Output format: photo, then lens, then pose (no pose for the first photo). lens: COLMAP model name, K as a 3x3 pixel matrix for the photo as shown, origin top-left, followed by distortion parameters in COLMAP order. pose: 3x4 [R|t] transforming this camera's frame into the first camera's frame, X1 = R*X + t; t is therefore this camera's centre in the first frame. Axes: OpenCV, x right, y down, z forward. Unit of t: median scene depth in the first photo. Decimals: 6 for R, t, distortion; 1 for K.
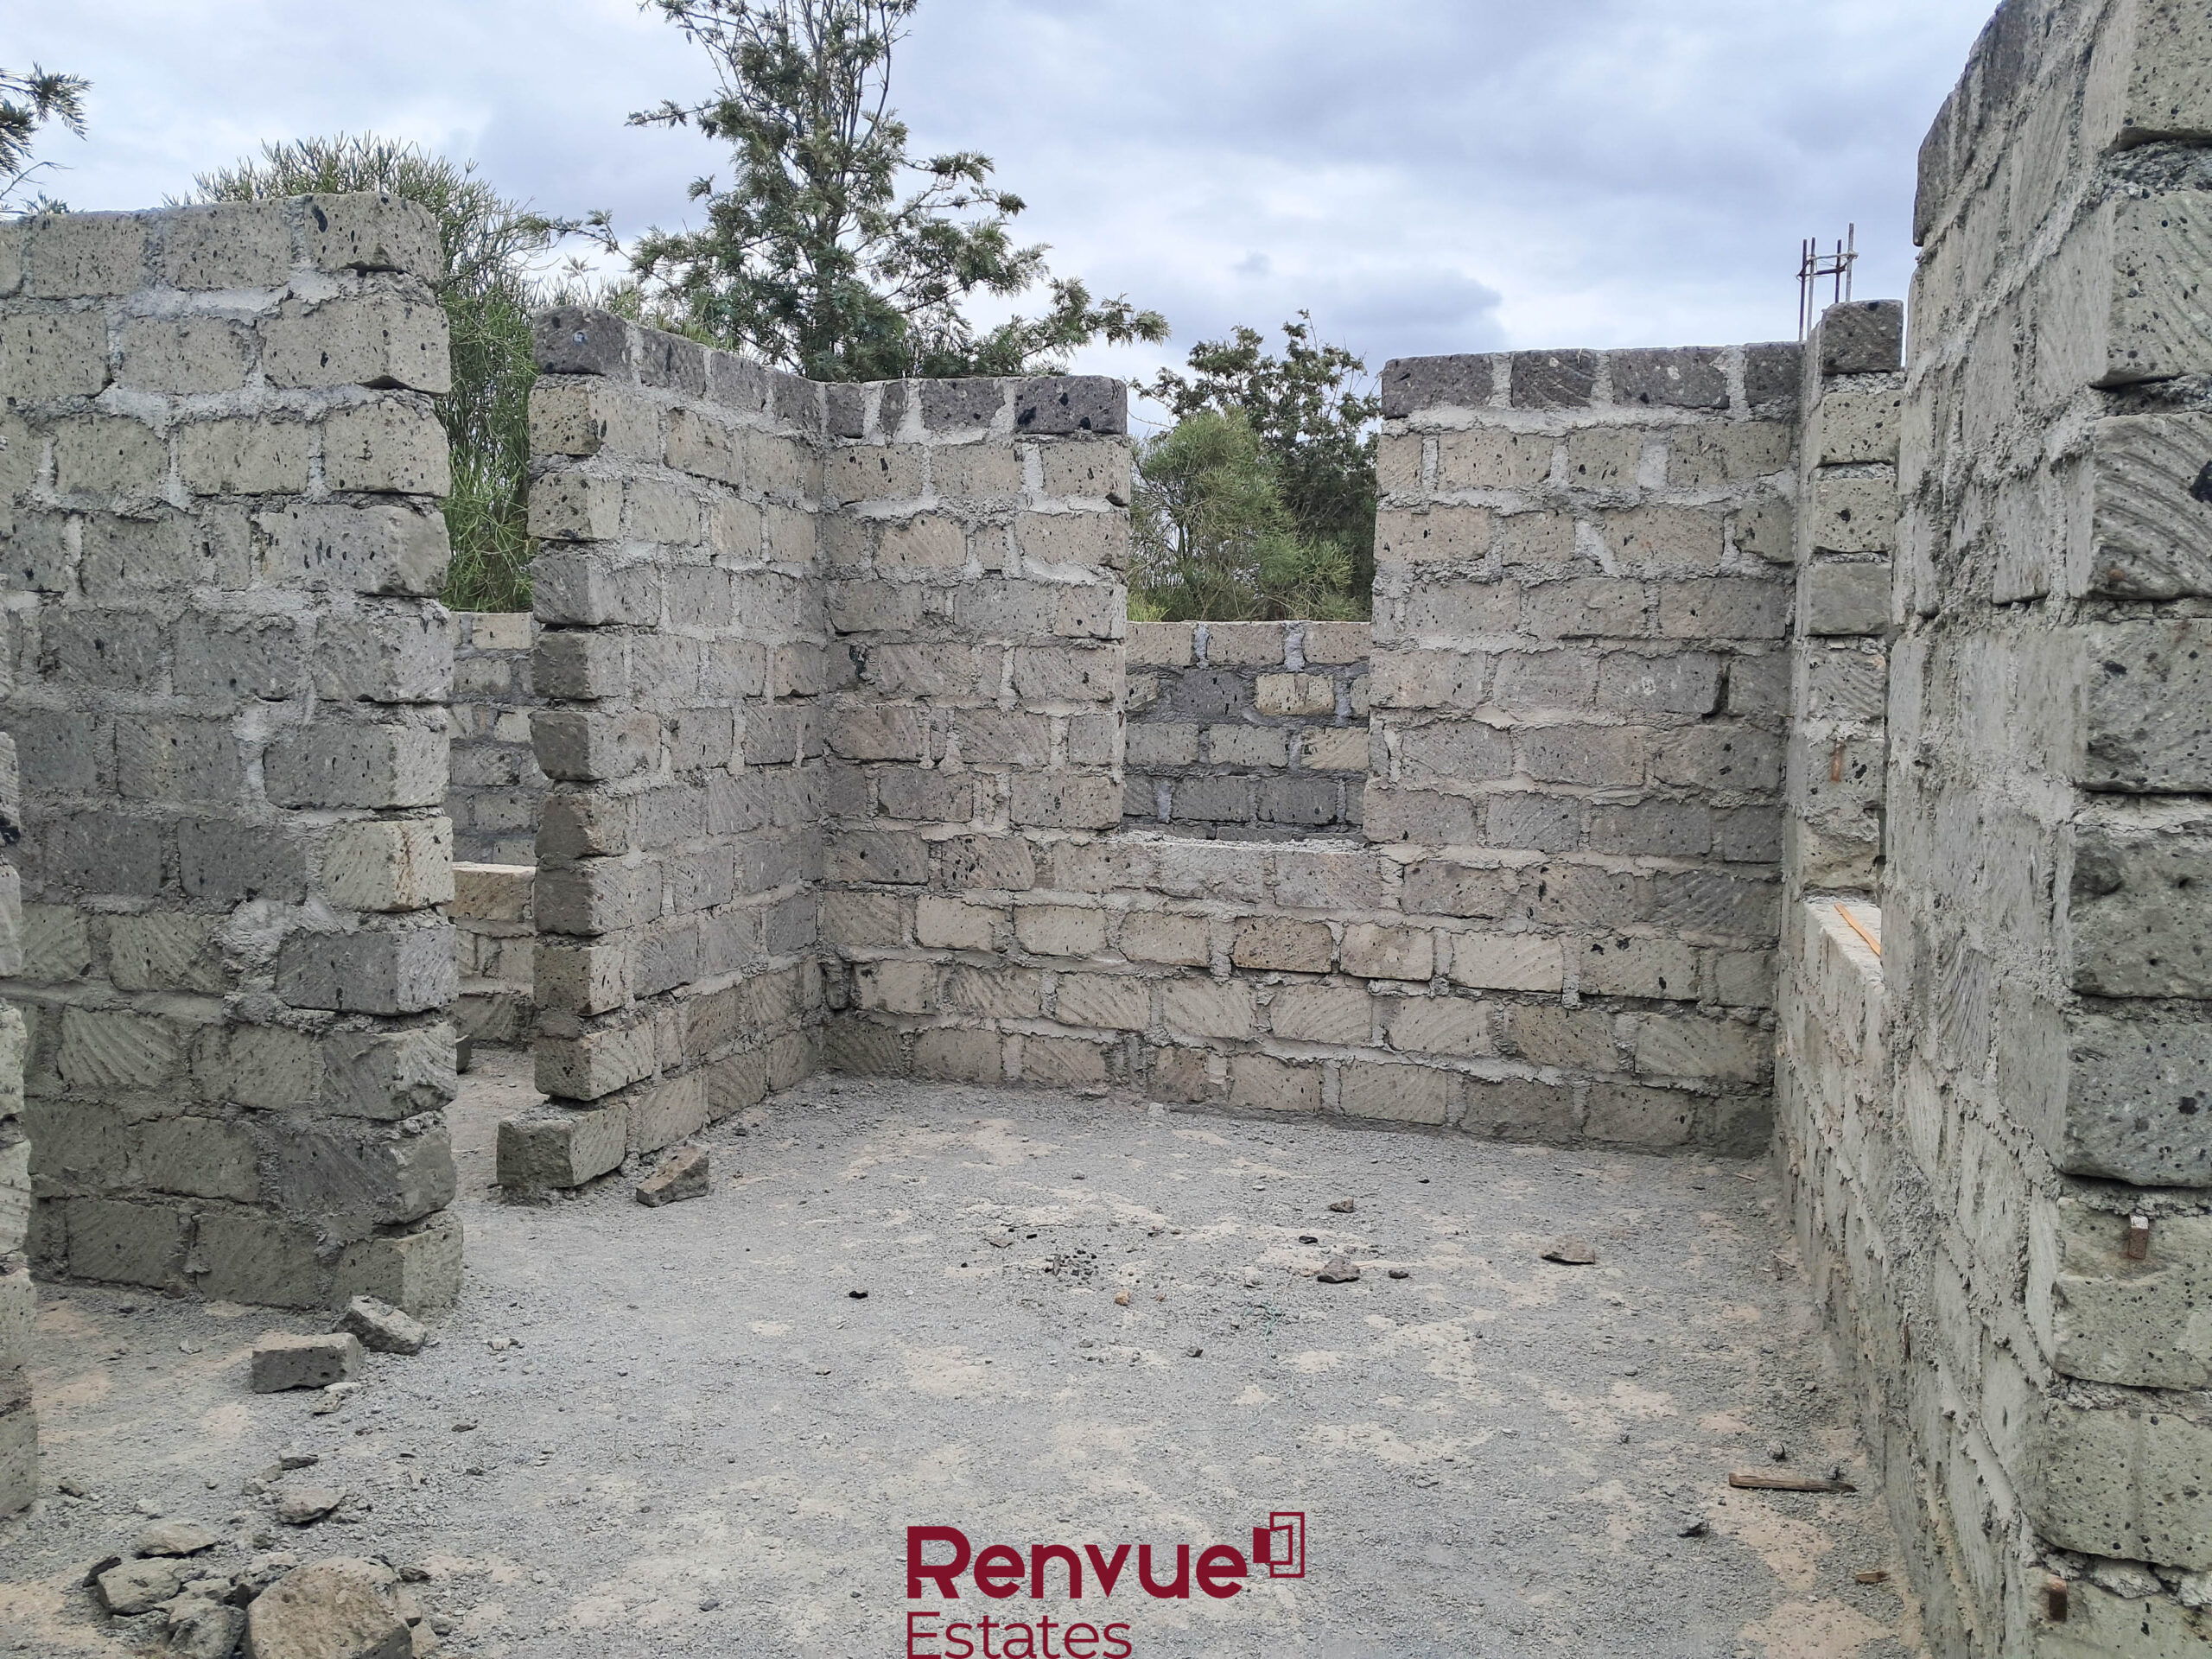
lens RADIAL K [[1801.9, 0, 1118.3], [0, 1801.9, 817.5], [0, 0, 1]] dist [-0.007009, 0.020717]
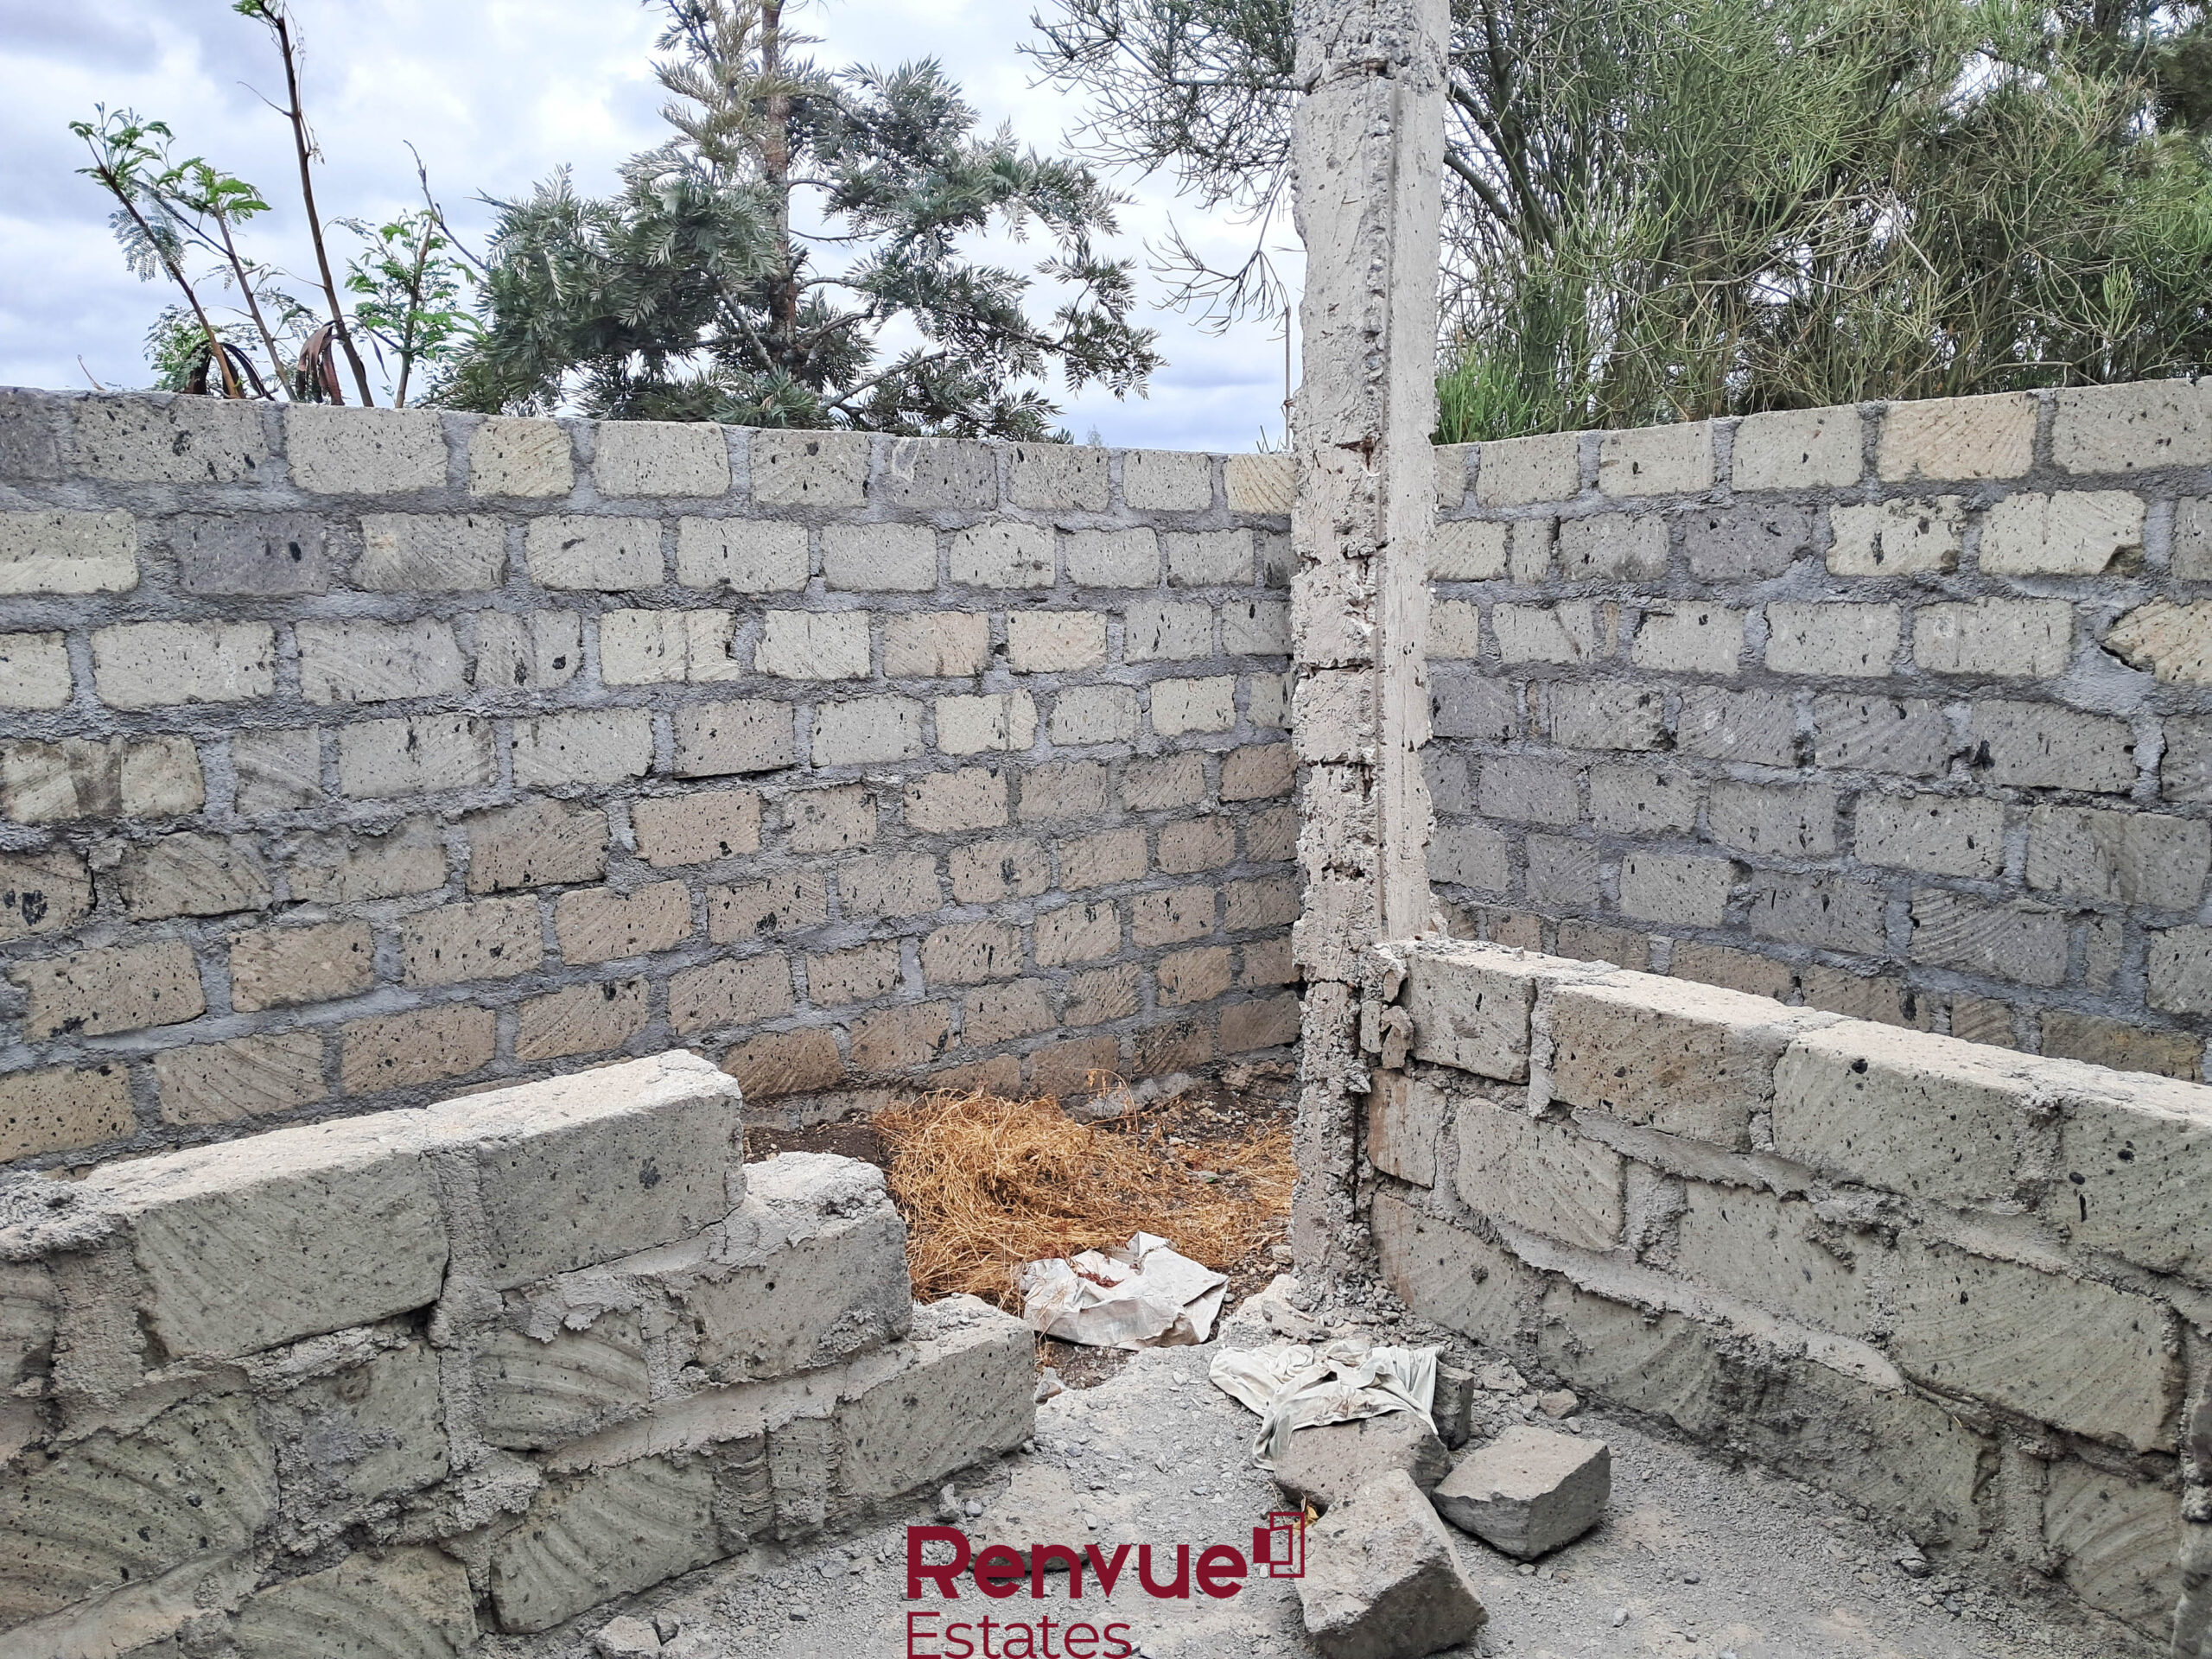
lens RADIAL K [[1740.0, 0, 1097.6], [0, 1740.0, 815.5], [0, 0, 1]] dist [0.003264, -0.007521]
pose [[0.831522, 0.049557, -0.553276, -0.240543], [-0.018420, 0.997925, 0.061700, -0.035236], [0.555186, -0.041114, 0.830710, 0.606130]]
